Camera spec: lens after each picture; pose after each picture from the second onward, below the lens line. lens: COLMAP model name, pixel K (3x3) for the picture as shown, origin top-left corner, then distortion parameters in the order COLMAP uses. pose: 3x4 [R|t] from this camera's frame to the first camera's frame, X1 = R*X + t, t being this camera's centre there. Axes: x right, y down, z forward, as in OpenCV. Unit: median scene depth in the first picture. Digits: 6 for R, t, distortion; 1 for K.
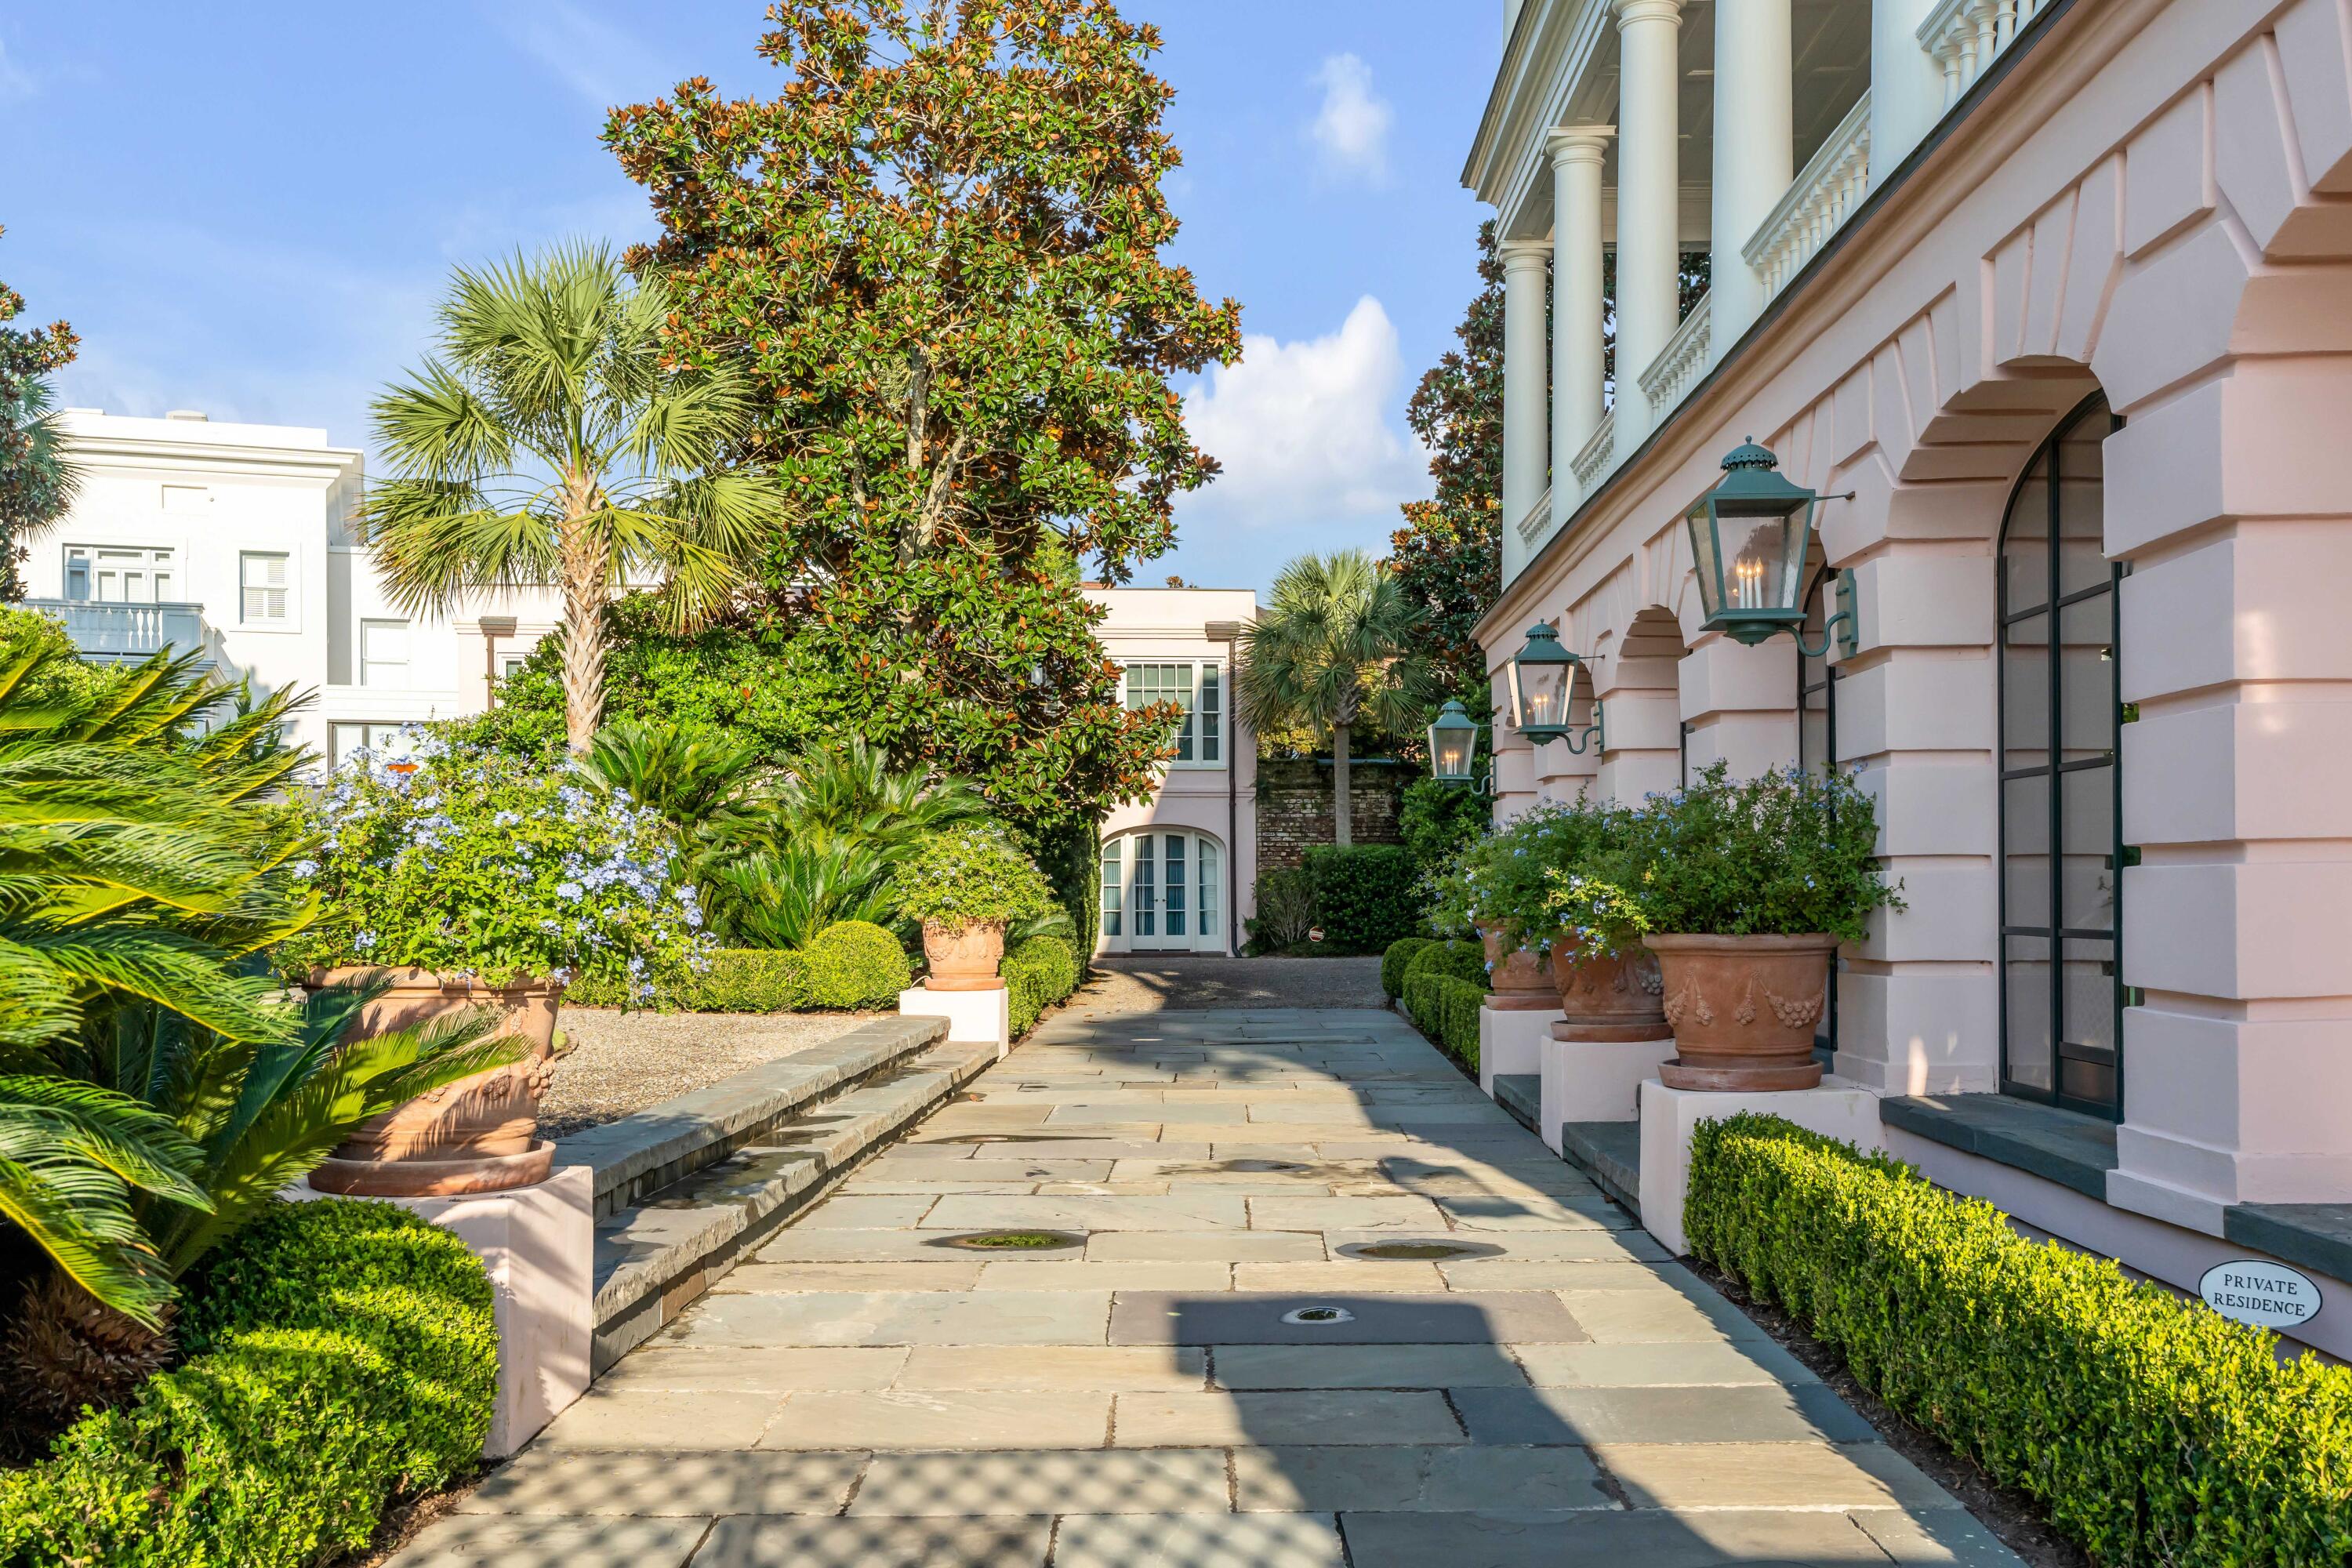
lens RADIAL K [[2307.3, 0, 1171.0], [0, 2307.3, 894.0], [0, 0, 1]] dist [0.056091, -0.004438]
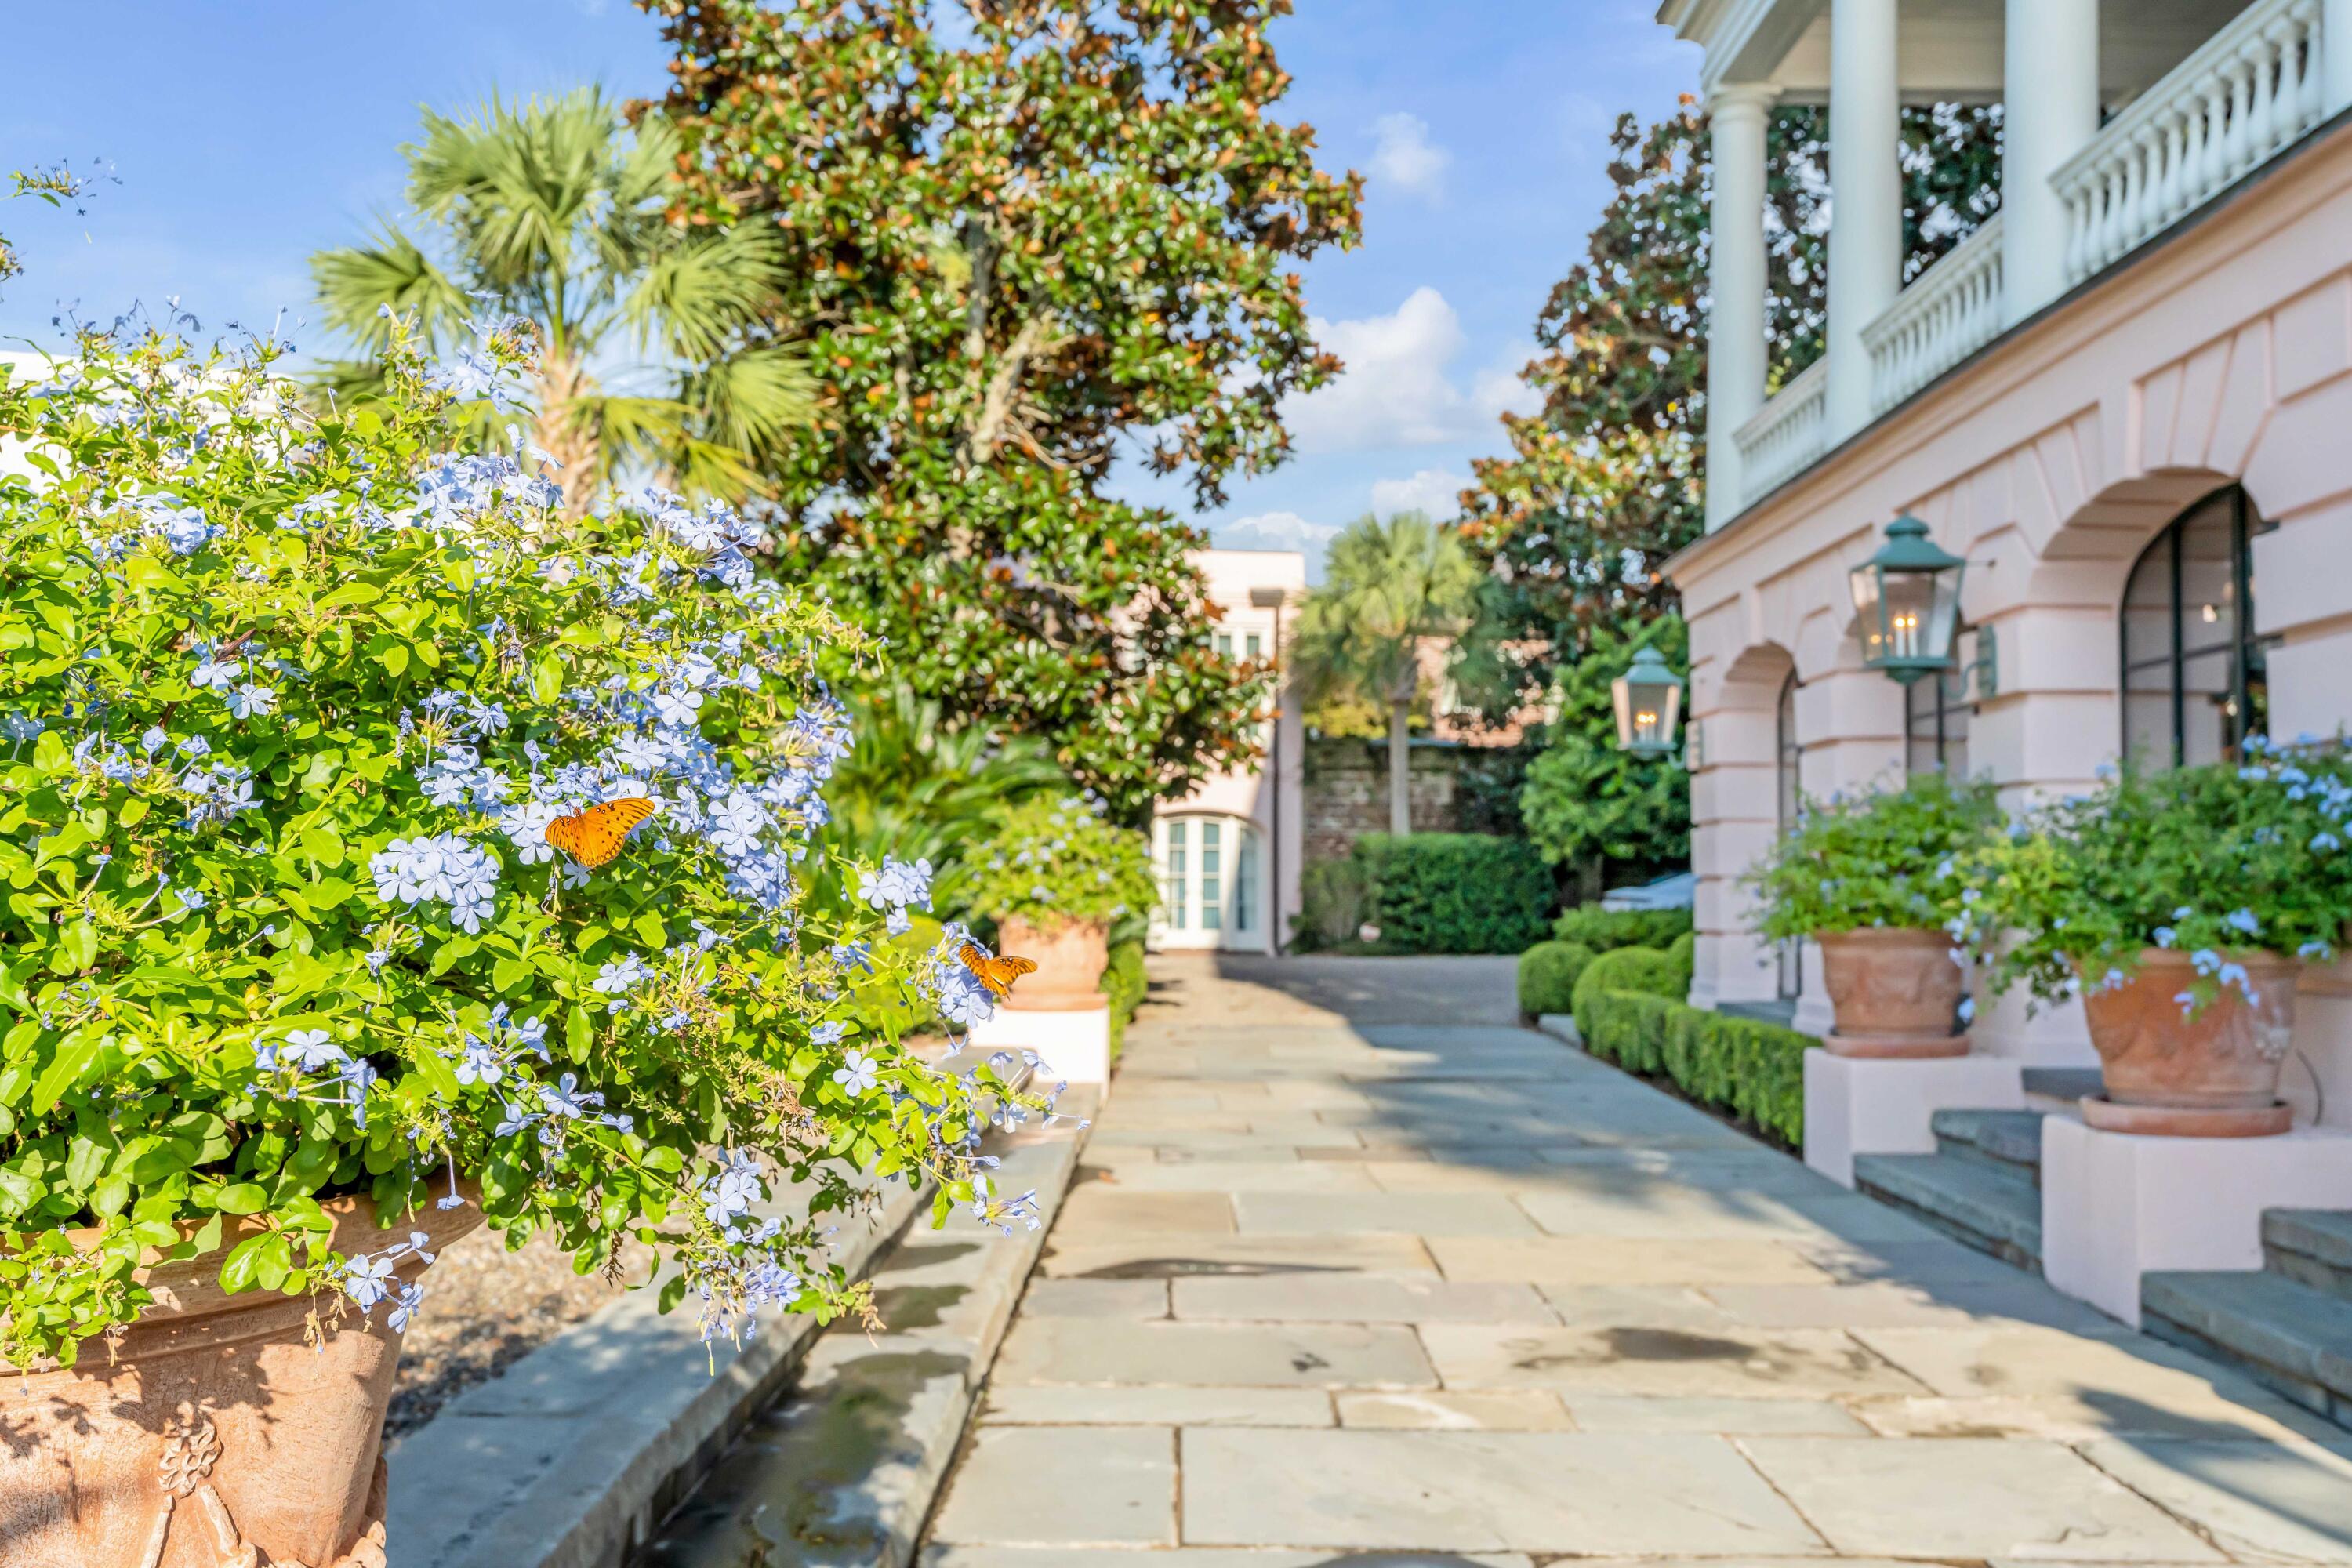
lens RADIAL K [[2309.6, 0, 1176.0], [0, 2309.6, 784.0], [0, 0, 1]] dist [0.041762, 0.005730]
pose [[0.999871, 0.011587, 0.011135, -0.049512], [-0.011091, 0.998987, -0.043615, -0.000196], [-0.011629, 0.043486, 0.998986, 0.200200]]
